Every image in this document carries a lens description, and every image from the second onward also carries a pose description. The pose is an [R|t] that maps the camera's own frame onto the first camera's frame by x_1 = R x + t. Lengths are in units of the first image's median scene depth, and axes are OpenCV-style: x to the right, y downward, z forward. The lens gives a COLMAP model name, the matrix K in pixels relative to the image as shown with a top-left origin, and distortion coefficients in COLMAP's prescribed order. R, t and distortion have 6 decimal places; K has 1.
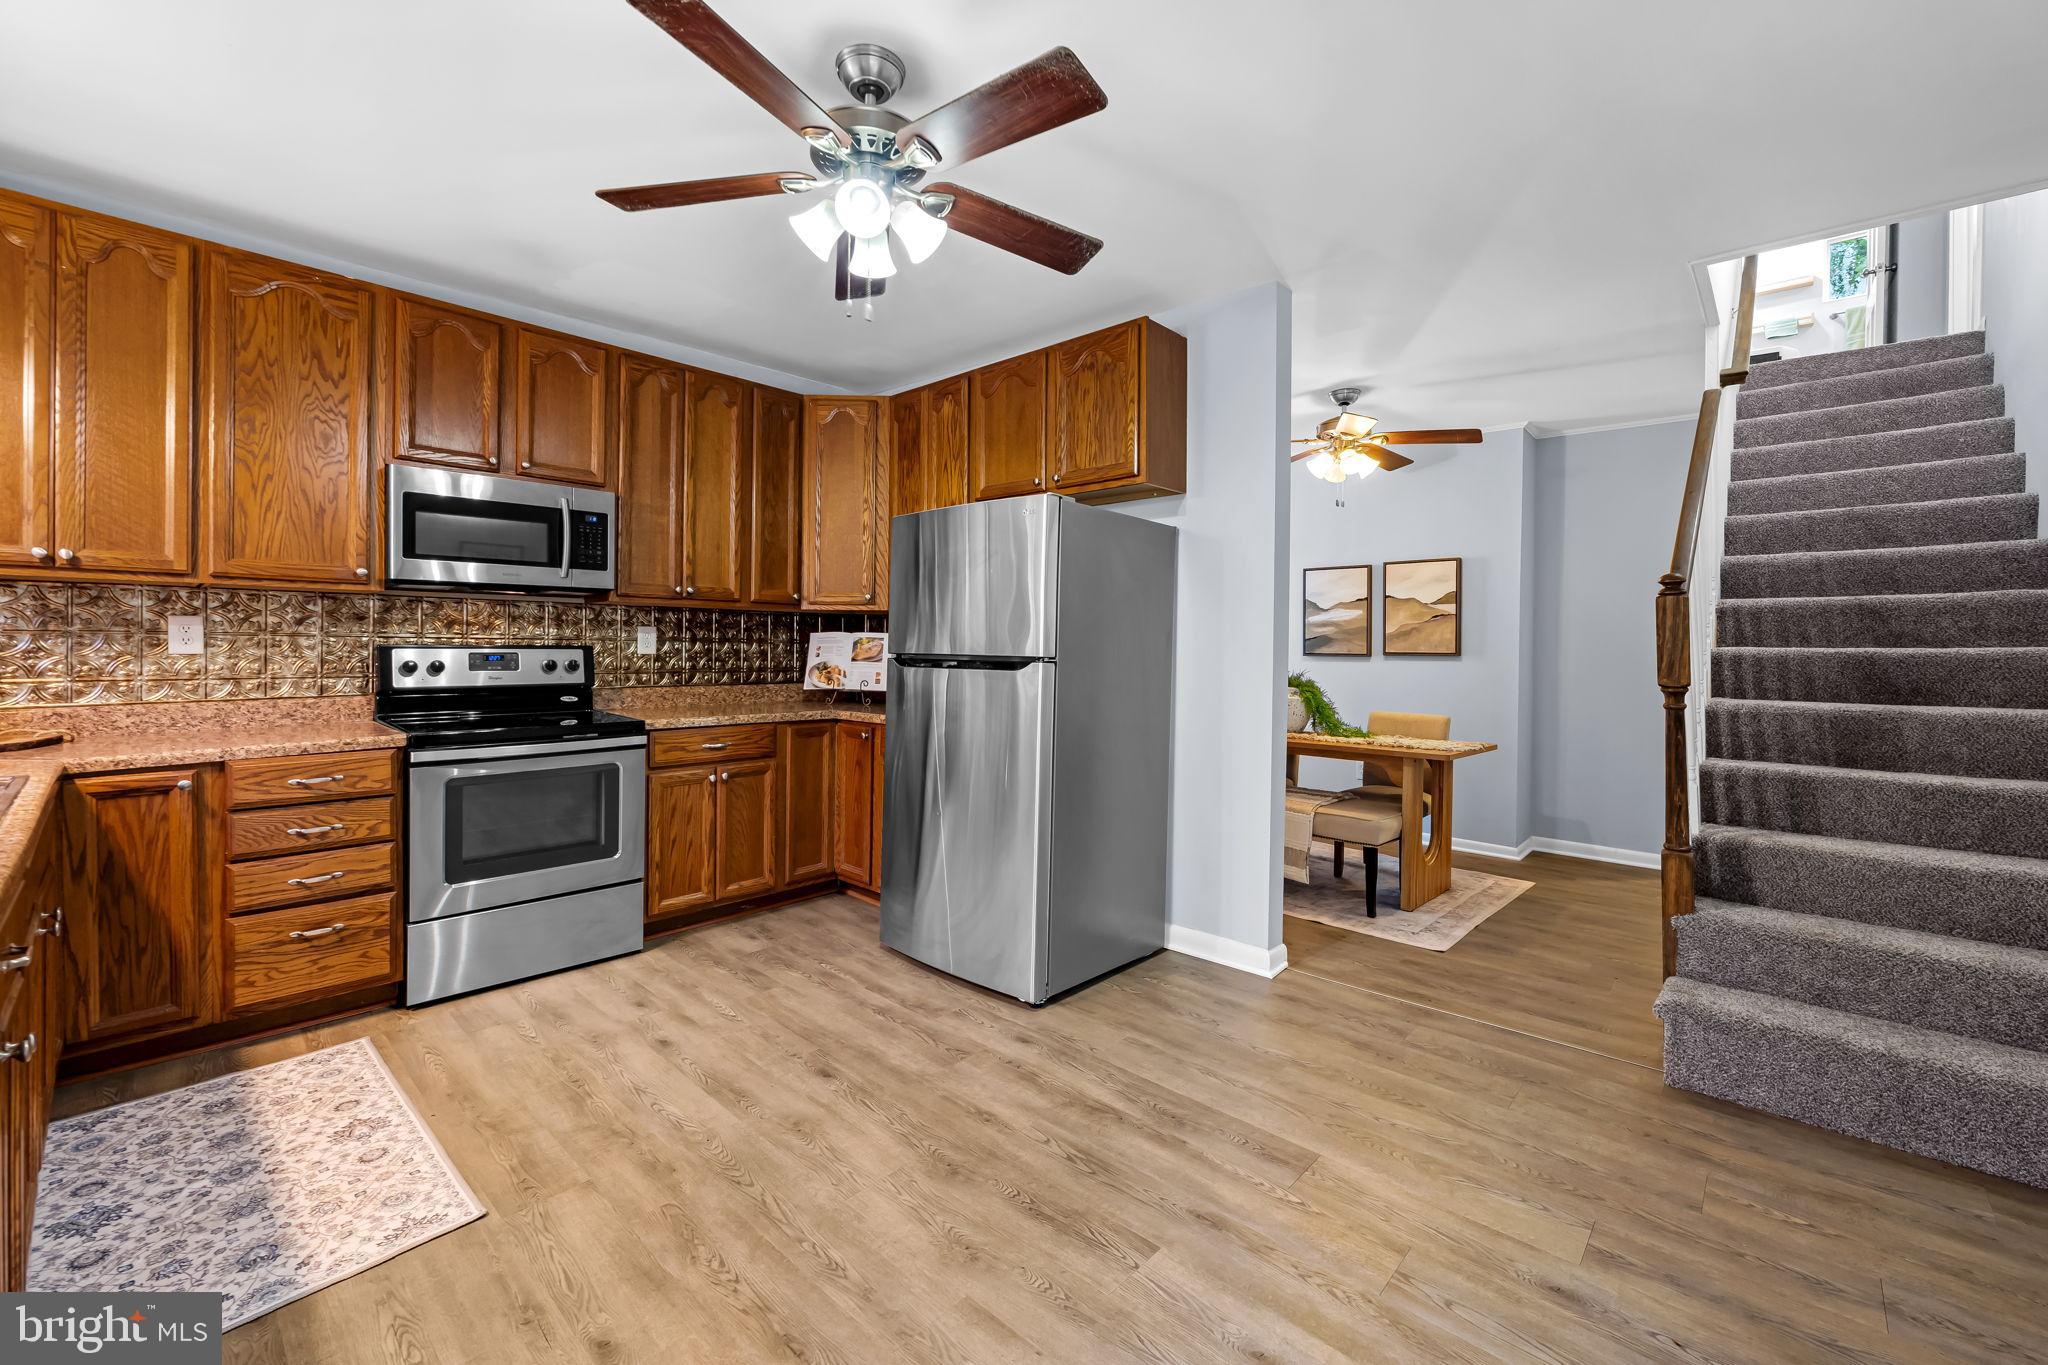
lens RADIAL K [[834.7, 0, 1024.4], [0, 834.7, 649.2], [0, 0, 1]] dist [-0.007307, 0.000931]
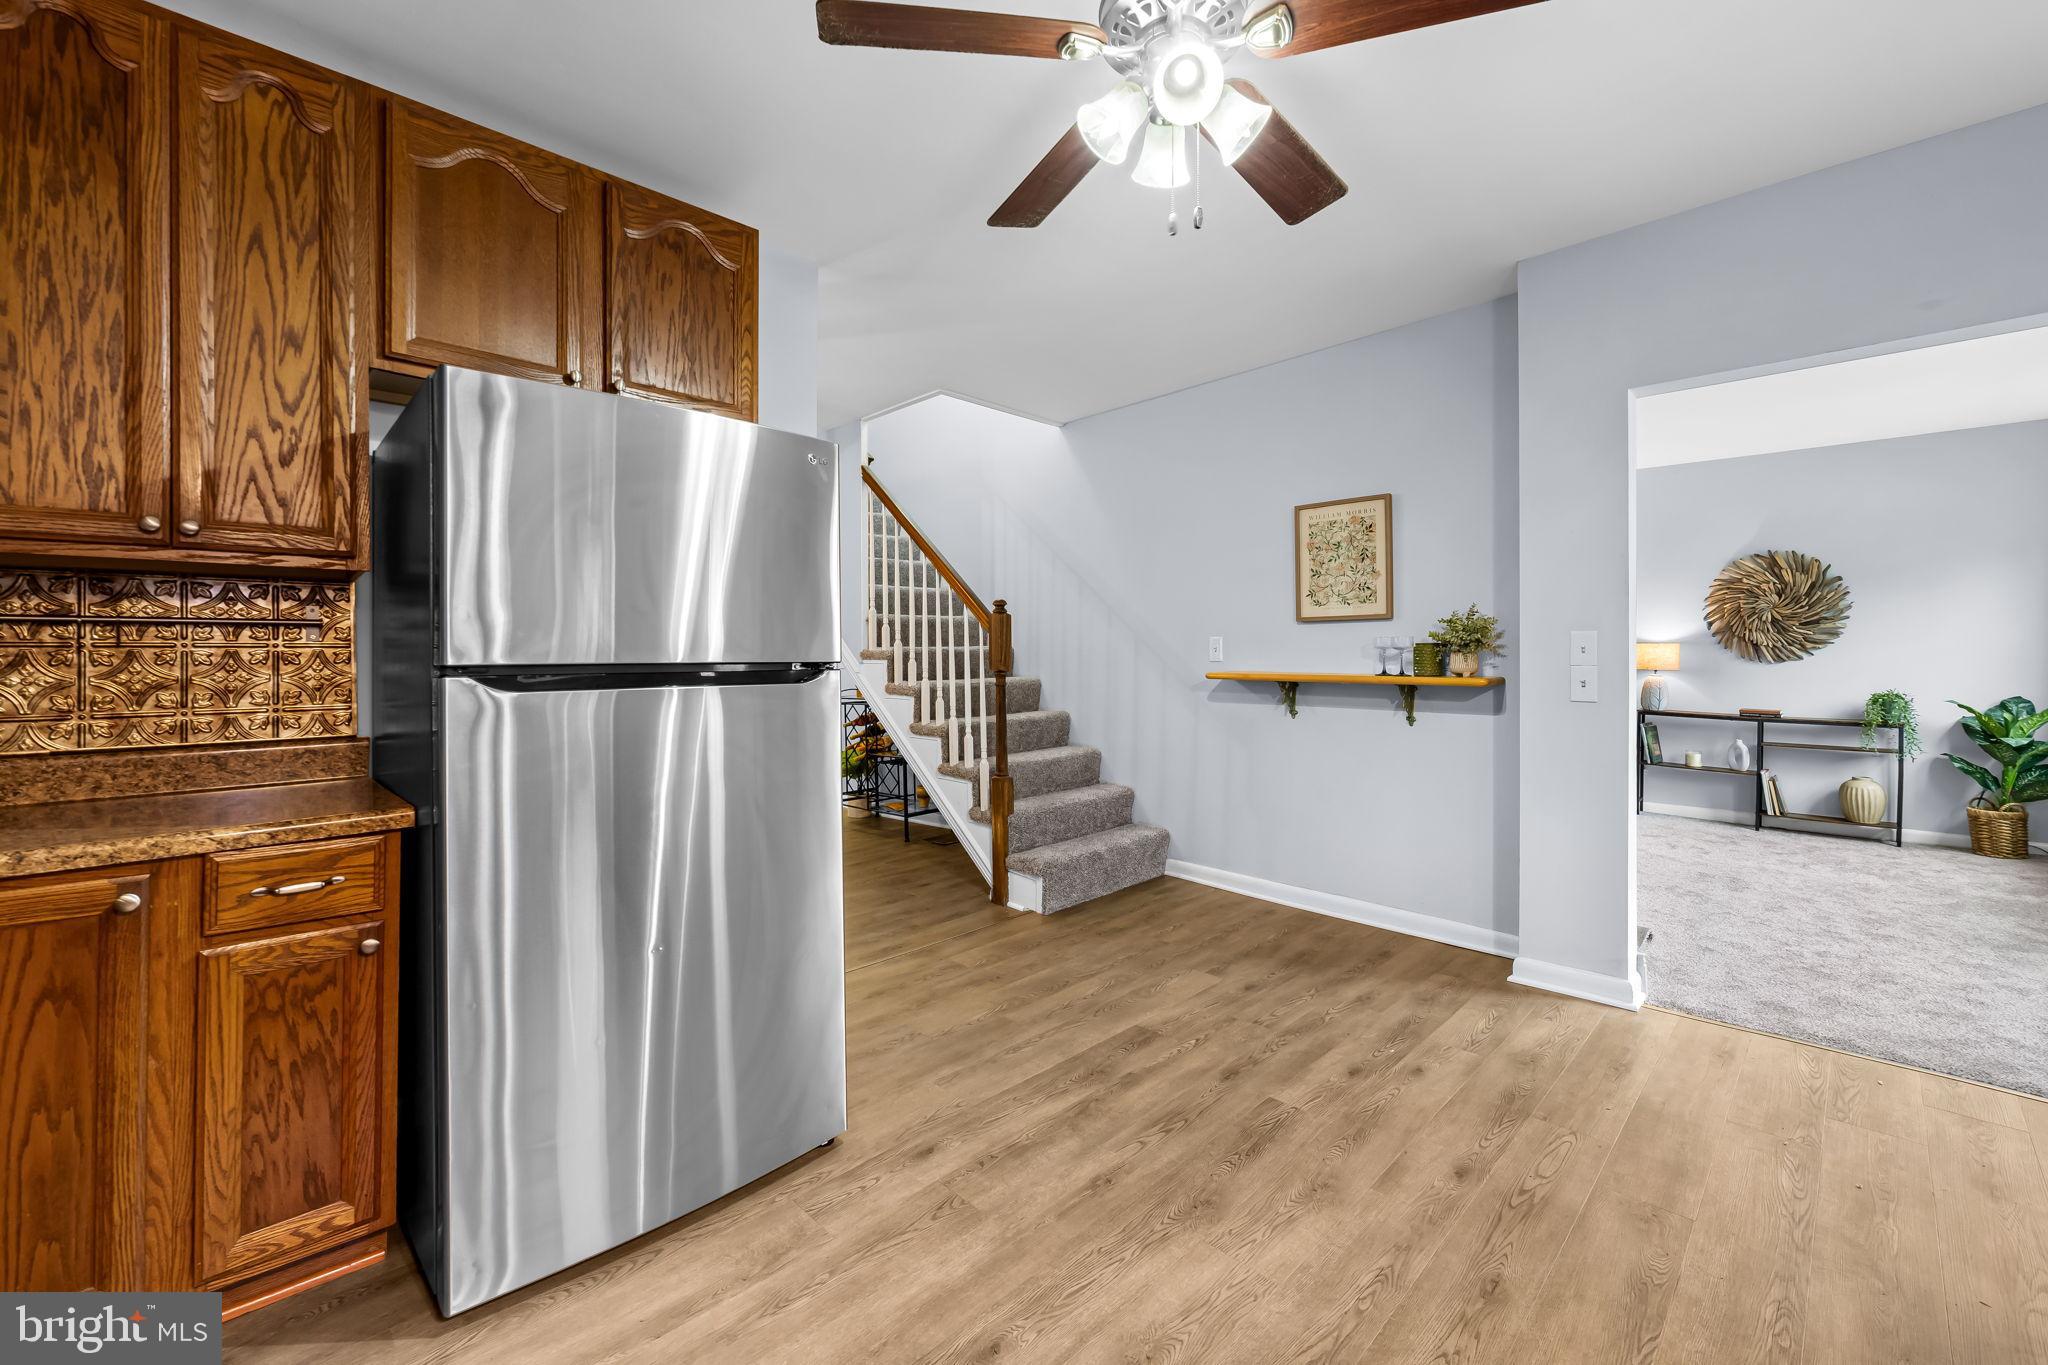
lens RADIAL K [[834.7, 0, 1036.8], [0, 834.7, 642.3], [0, 0, 1]] dist [-0.007307, 0.000931]
pose [[0.038911, 0.001720, 0.999241, -0.702875], [0.009029, 0.999957, -0.002073, -0.003946], [-0.999202, 0.009103, 0.038893, 0.782103]]
